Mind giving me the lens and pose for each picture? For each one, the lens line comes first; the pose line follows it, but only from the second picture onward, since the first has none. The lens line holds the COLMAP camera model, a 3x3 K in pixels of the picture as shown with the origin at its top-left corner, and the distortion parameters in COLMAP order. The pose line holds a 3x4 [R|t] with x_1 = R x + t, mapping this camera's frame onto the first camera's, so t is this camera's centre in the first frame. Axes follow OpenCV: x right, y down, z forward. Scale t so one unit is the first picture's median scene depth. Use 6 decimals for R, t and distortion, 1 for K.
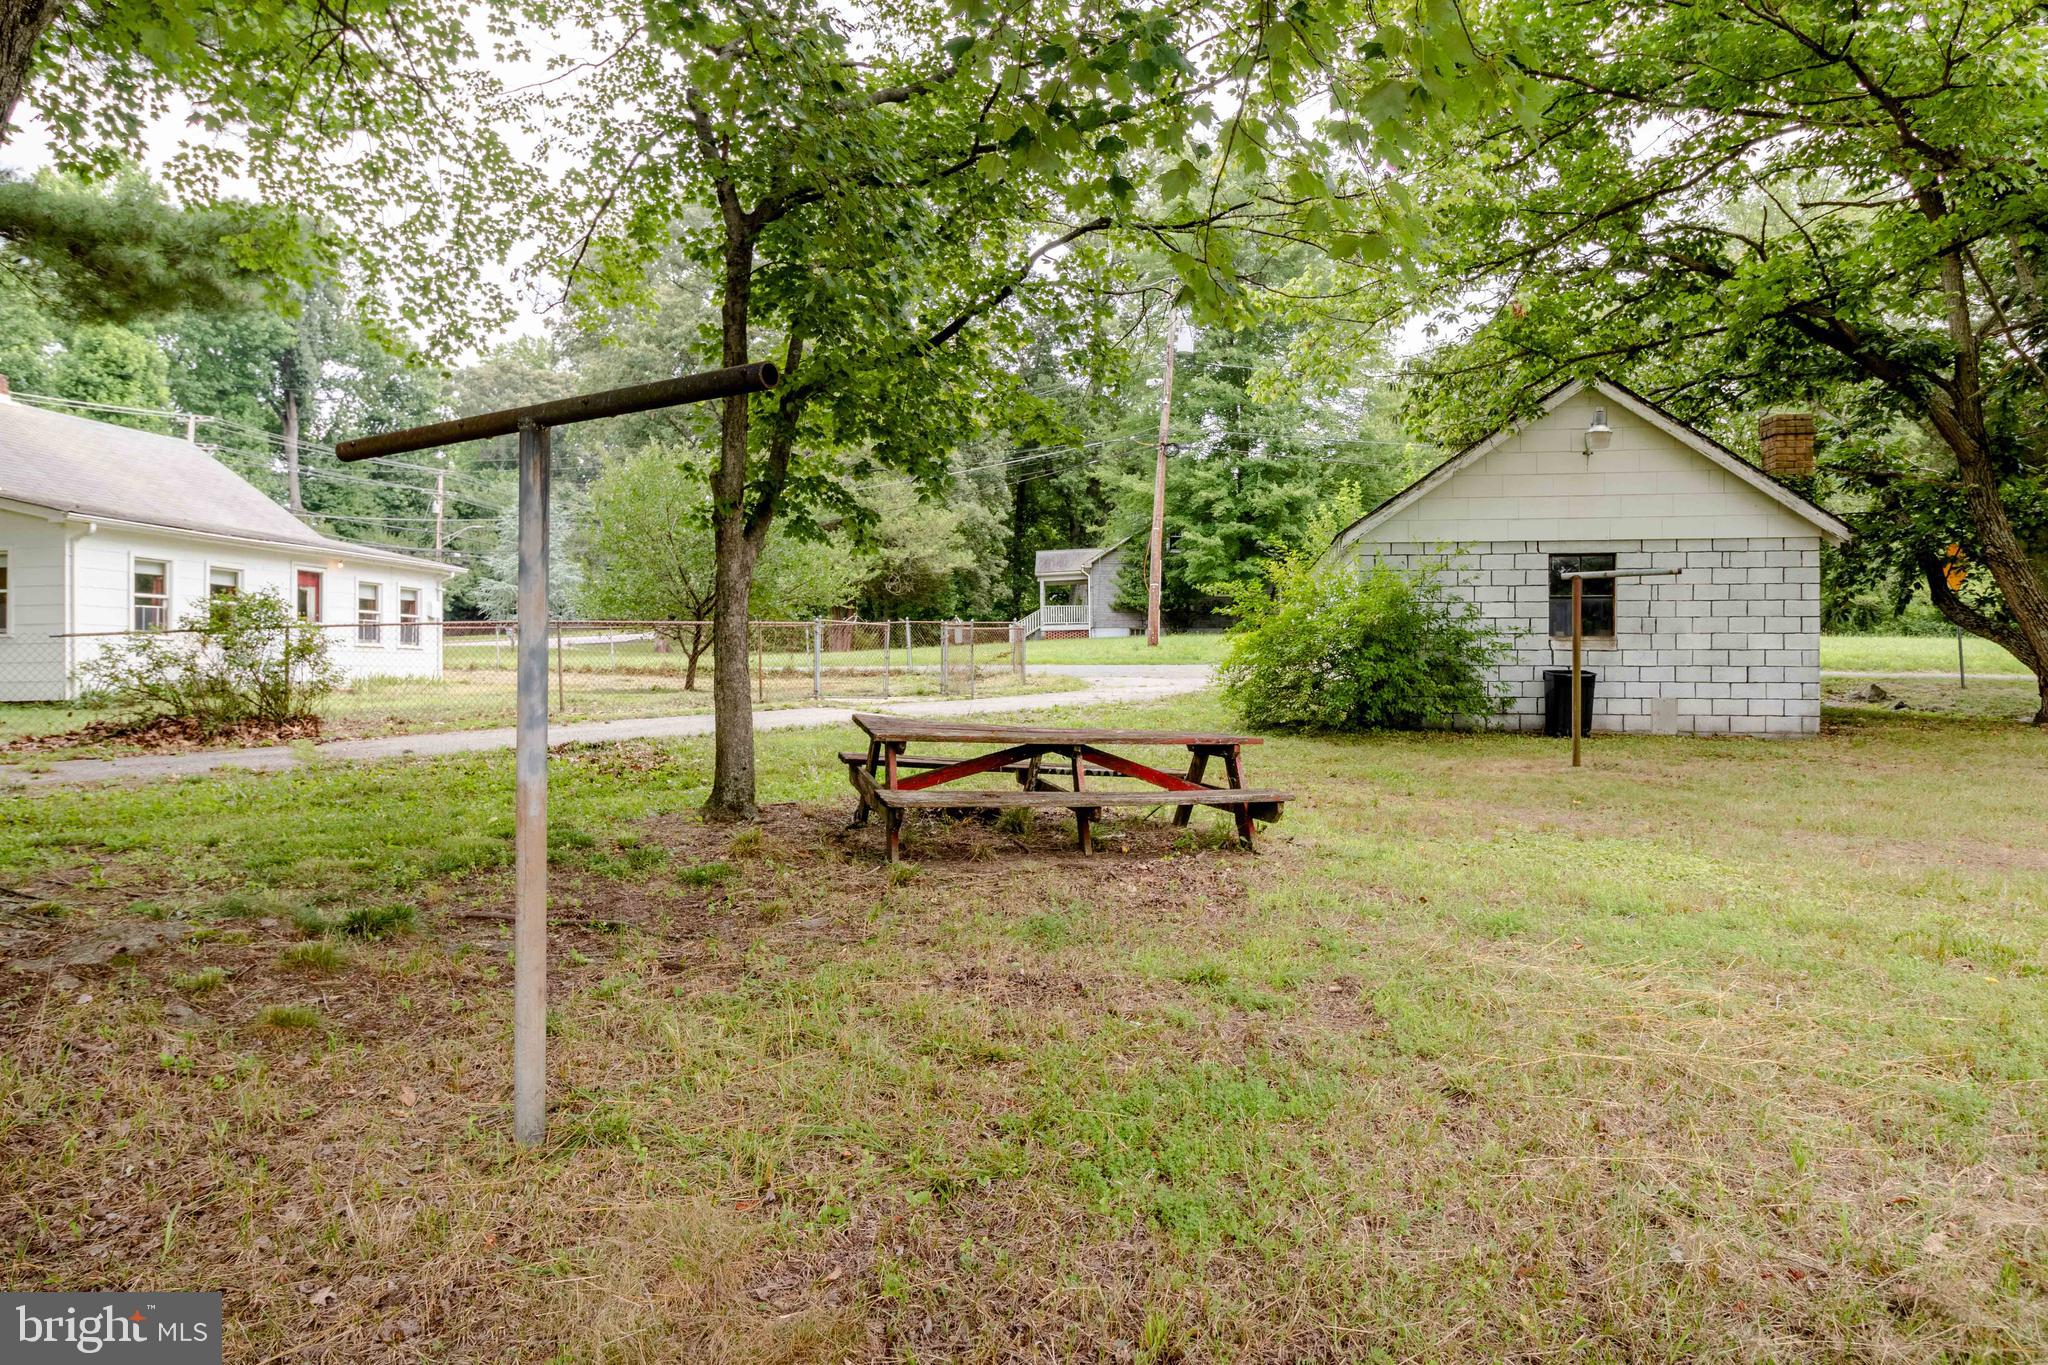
lens RADIAL K [[1224.5, 0, 1027.9], [0, 1224.5, 674.8], [0, 0, 1]] dist [0.000917, -0.000476]
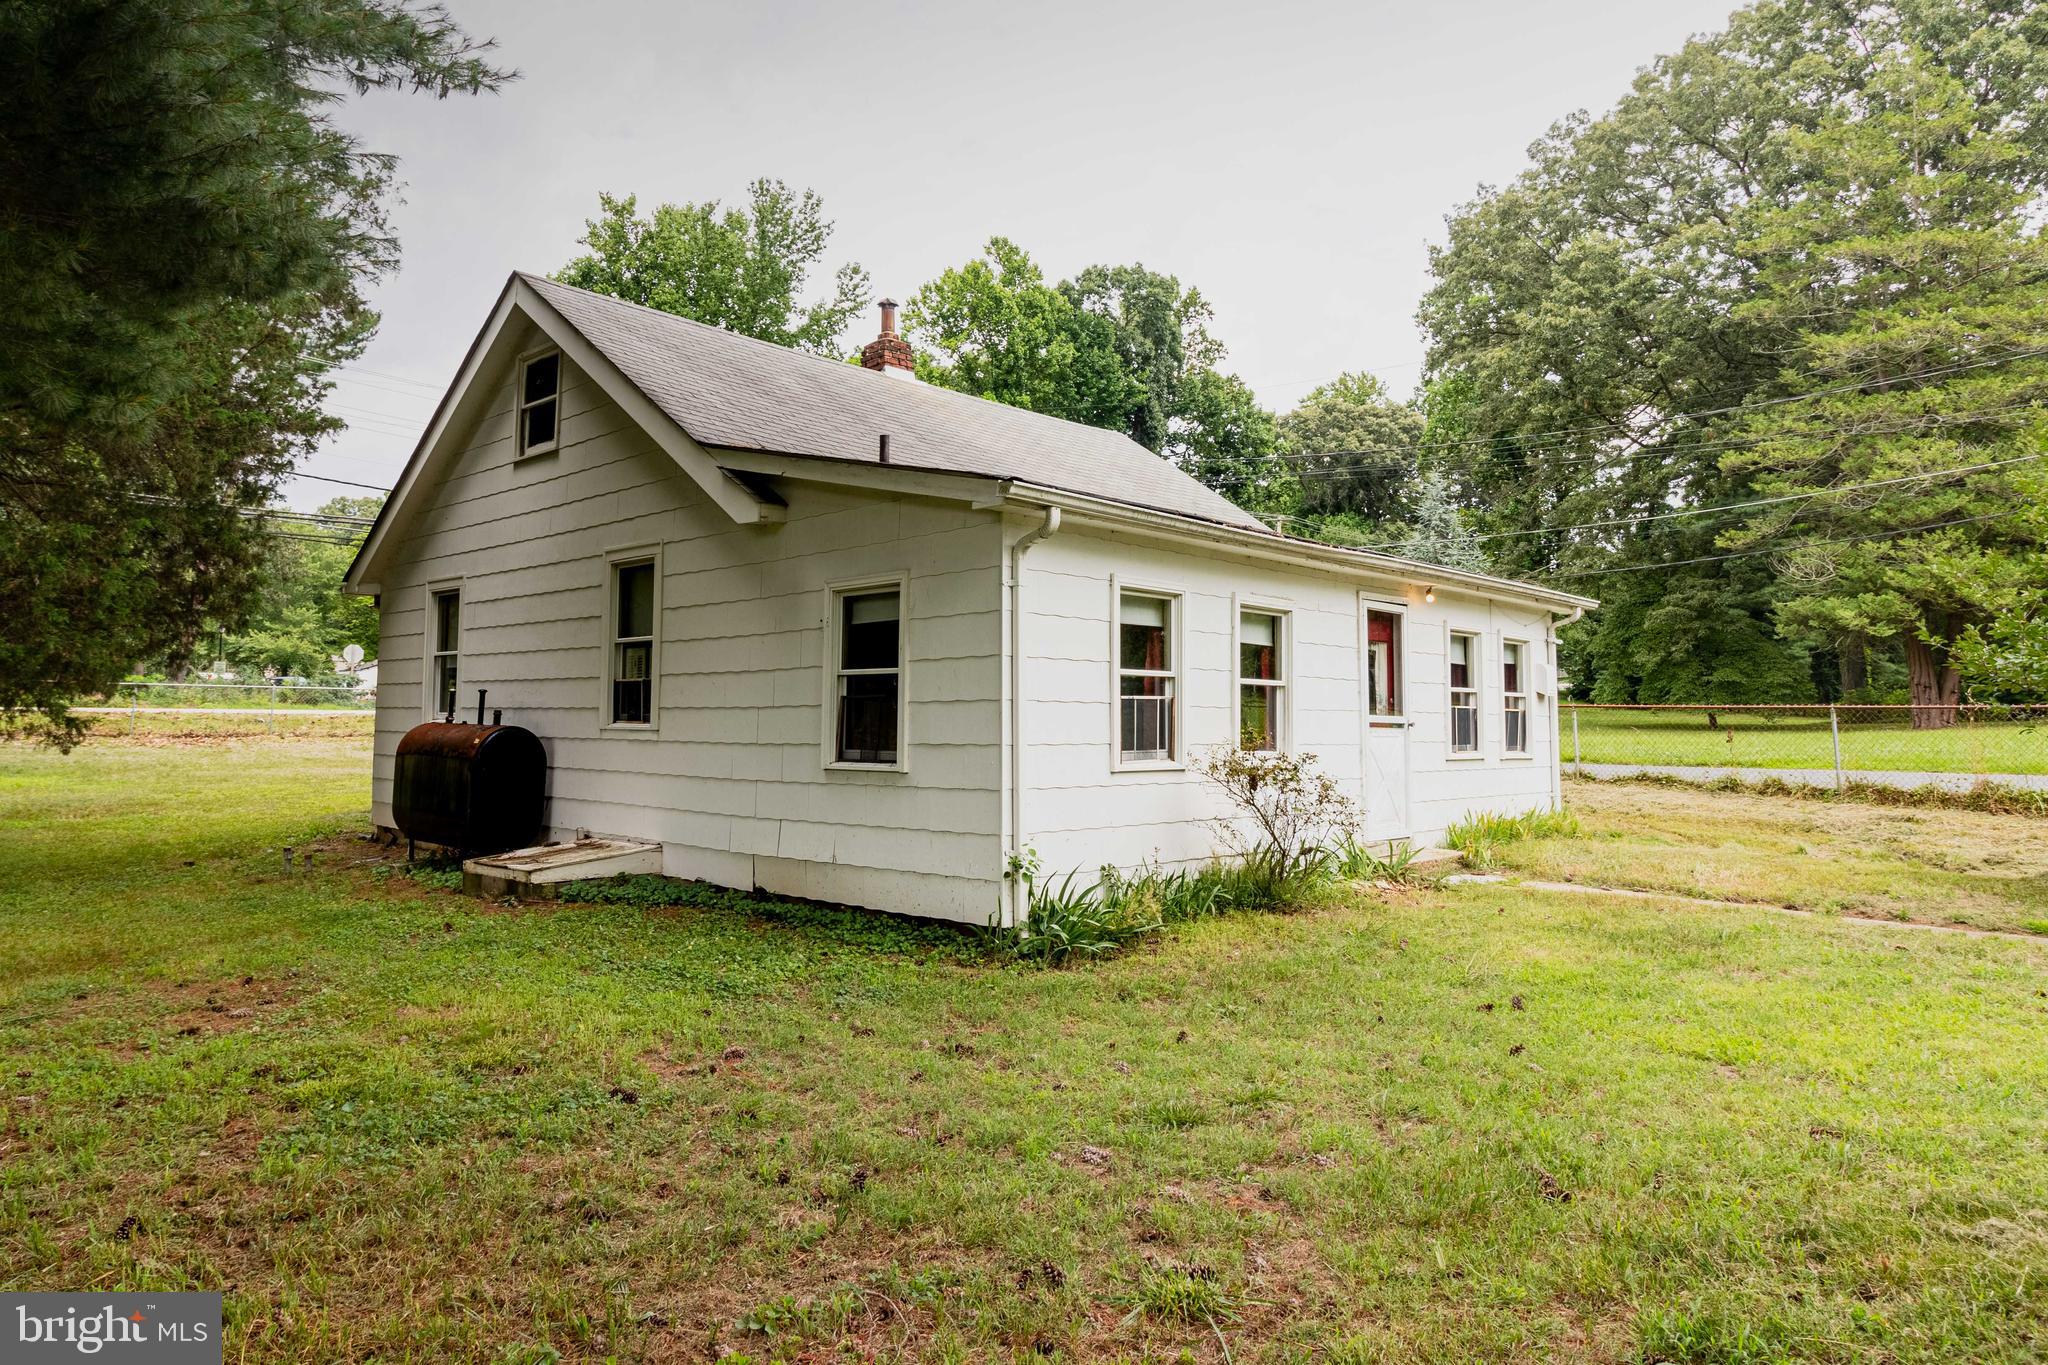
lens RADIAL K [[1314.8, 0, 1022.8], [0, 1314.8, 682.7], [0, 0, 1]] dist [-0.003010, -0.000178]
pose [[0.815402, -0.013505, -0.578738, -0.432678], [-0.006950, 0.999427, -0.033115, -0.040881], [0.578853, 0.031024, 0.814841, 0.530085]]
